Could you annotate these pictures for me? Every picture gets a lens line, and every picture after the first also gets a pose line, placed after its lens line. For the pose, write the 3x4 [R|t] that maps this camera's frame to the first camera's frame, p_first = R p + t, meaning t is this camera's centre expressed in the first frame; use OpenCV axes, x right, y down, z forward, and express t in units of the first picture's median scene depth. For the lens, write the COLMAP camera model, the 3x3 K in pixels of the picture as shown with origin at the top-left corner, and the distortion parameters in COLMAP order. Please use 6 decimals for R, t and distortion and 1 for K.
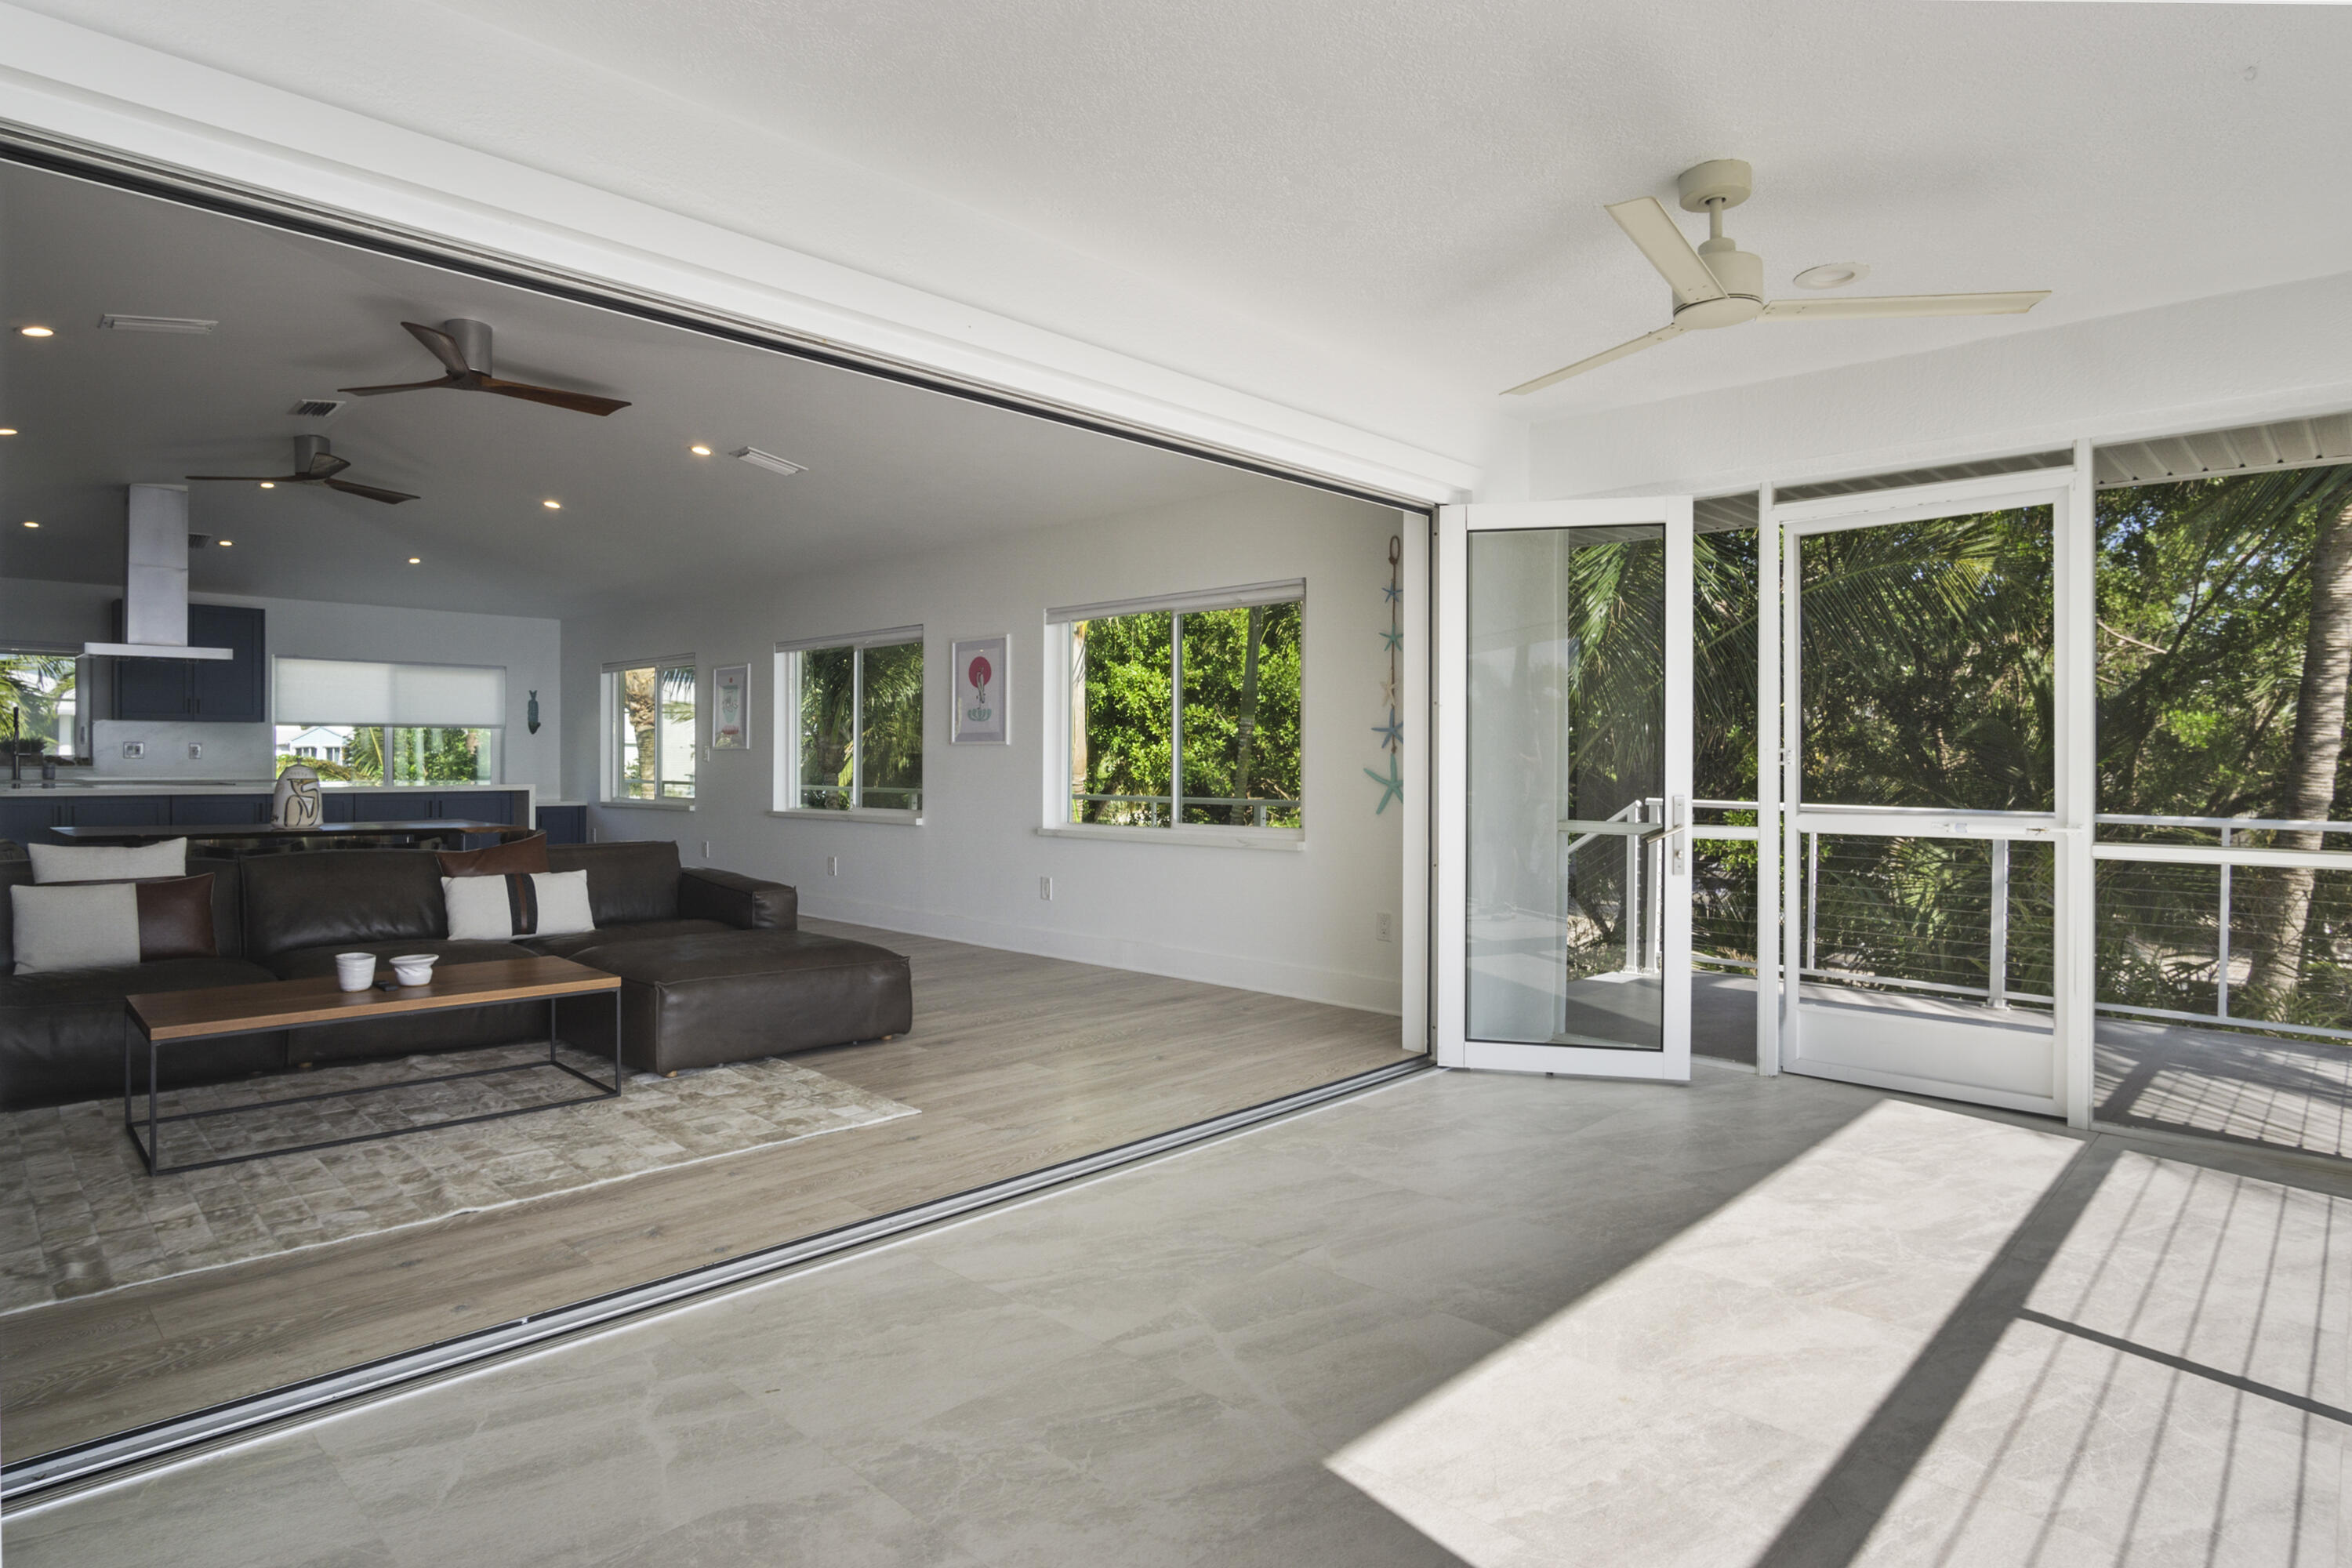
lens RADIAL K [[1282.1, 0, 1173.2], [0, 1282.1, 761.2], [0, 0, 1]] dist [-0.001509, -0.000465]
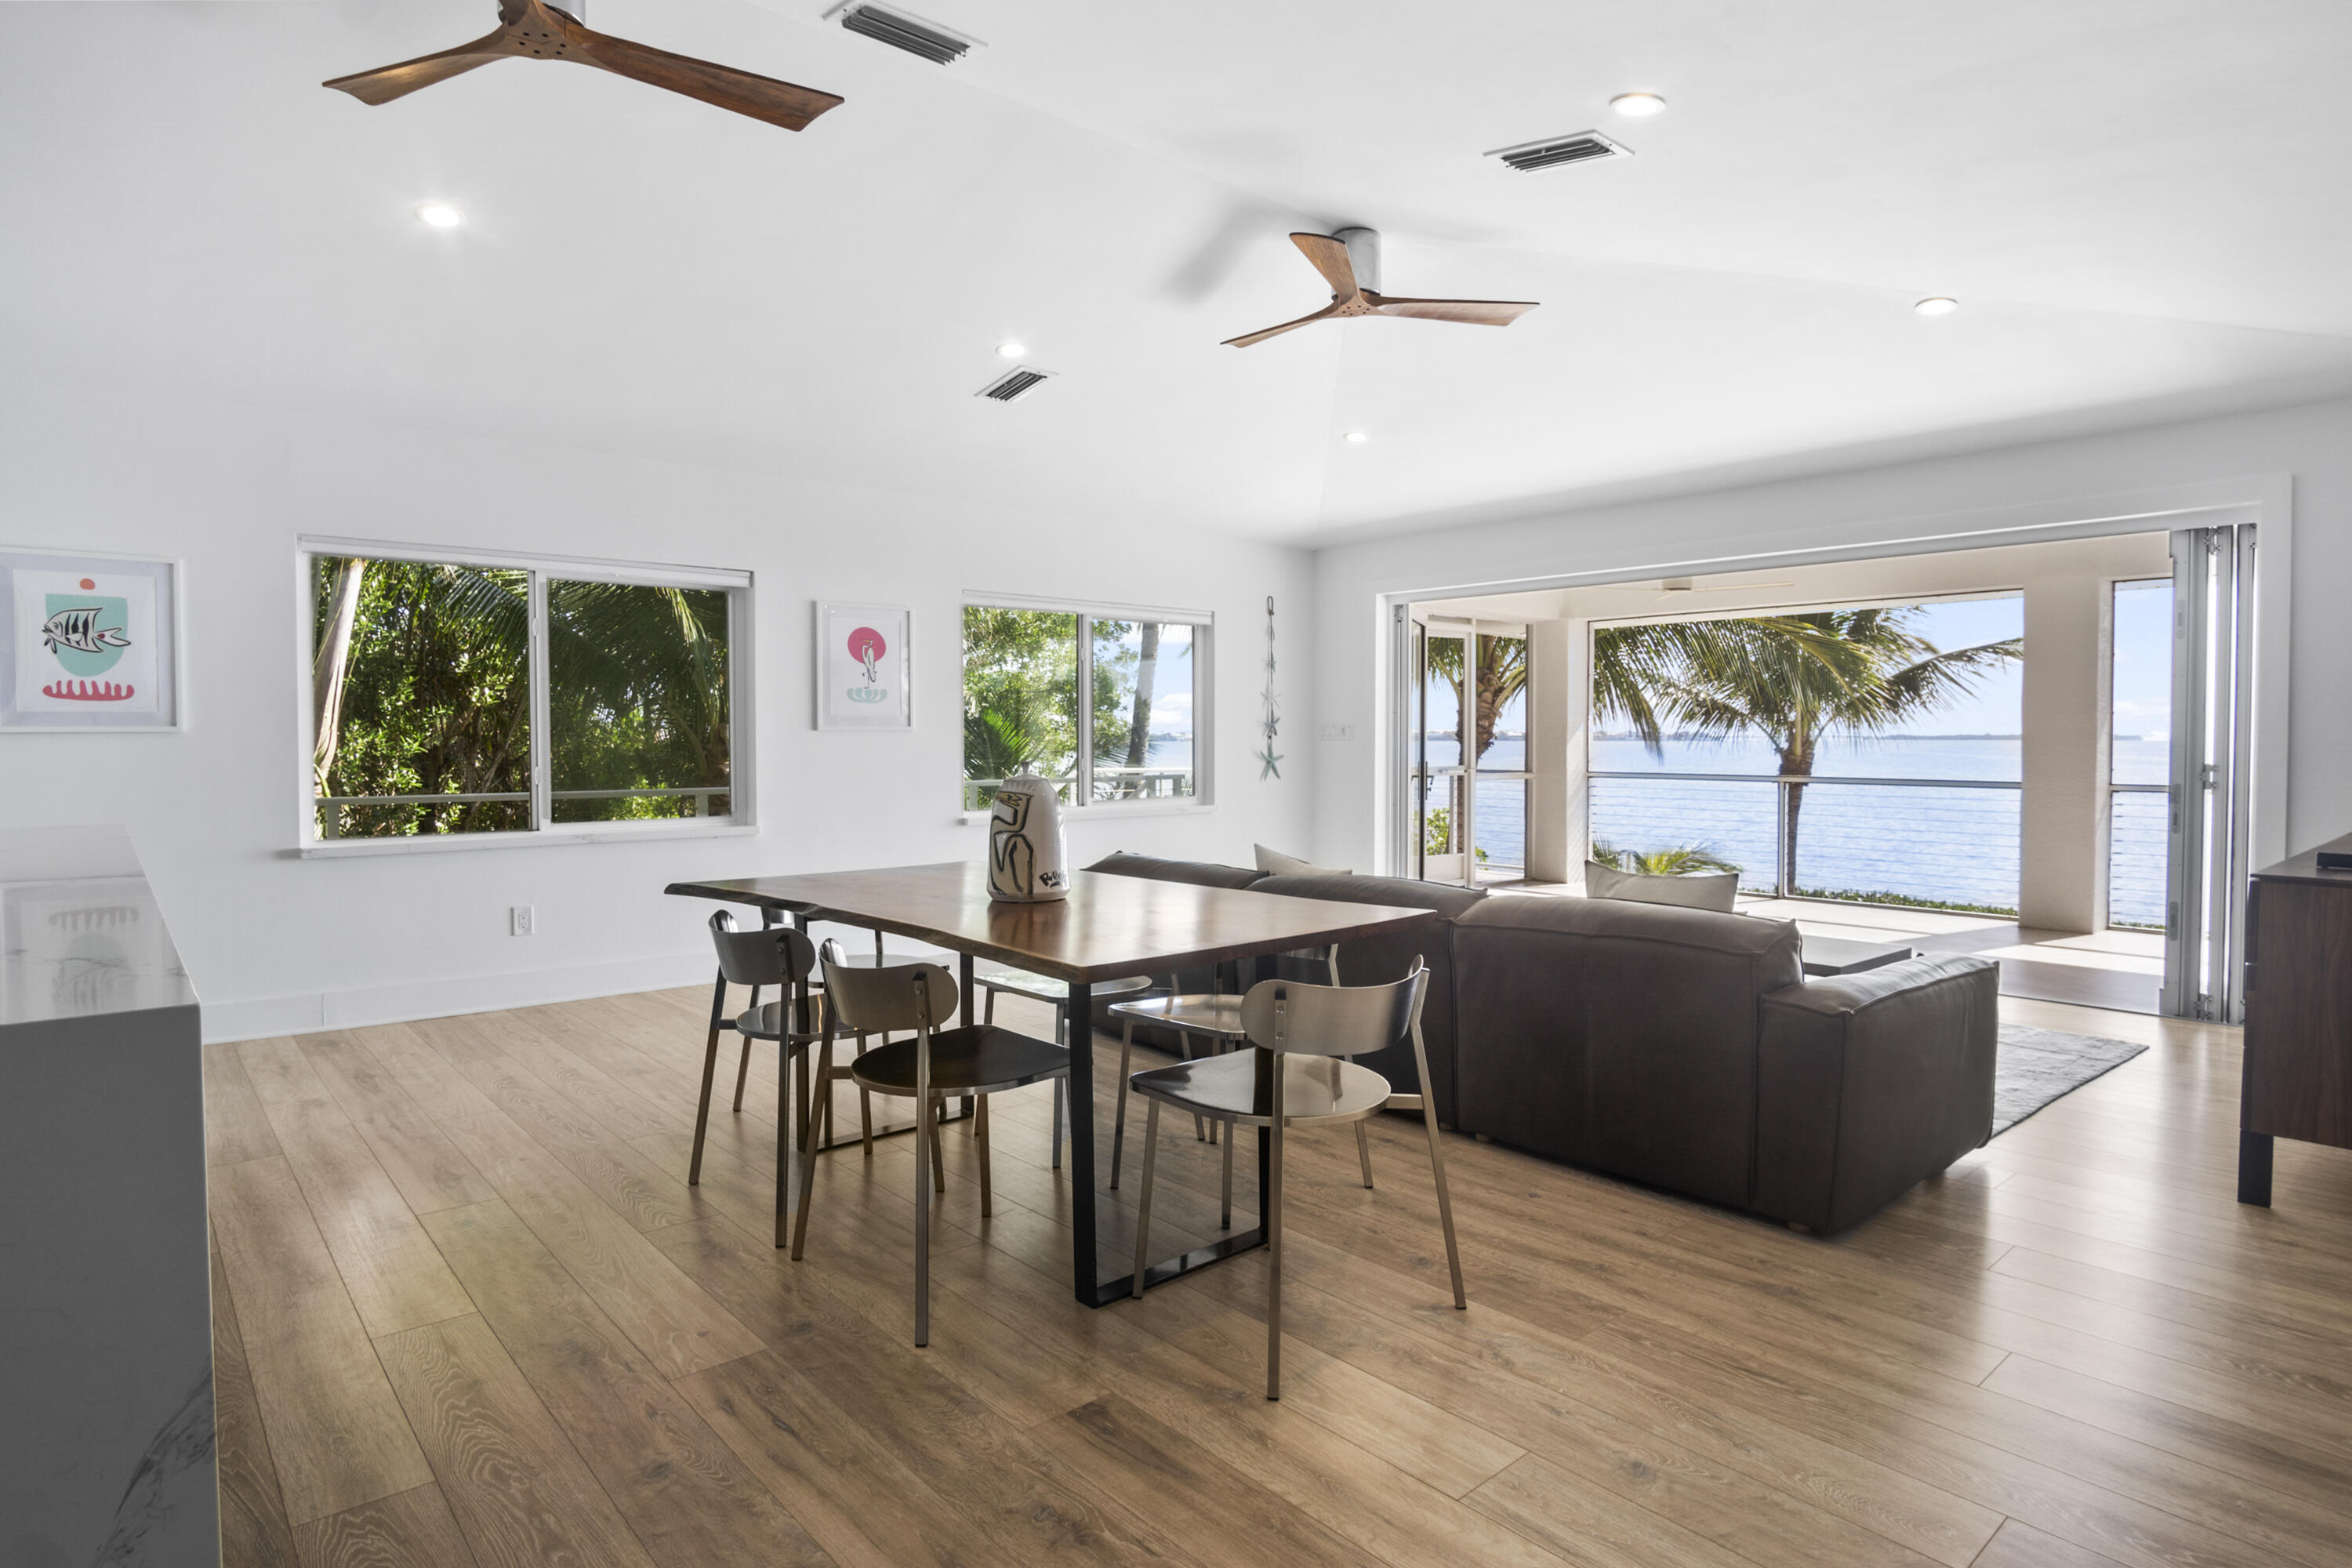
lens RADIAL K [[1282.1, 0, 1173.2], [0, 1282.1, 761.2], [0, 0, 1]] dist [-0.001509, -0.000465]
pose [[0.106240, -0.024484, 0.994039, -1.000990], [-0.002347, 0.999688, 0.024874, -0.013526], [-0.994338, -0.004976, 0.106150, 0.706989]]
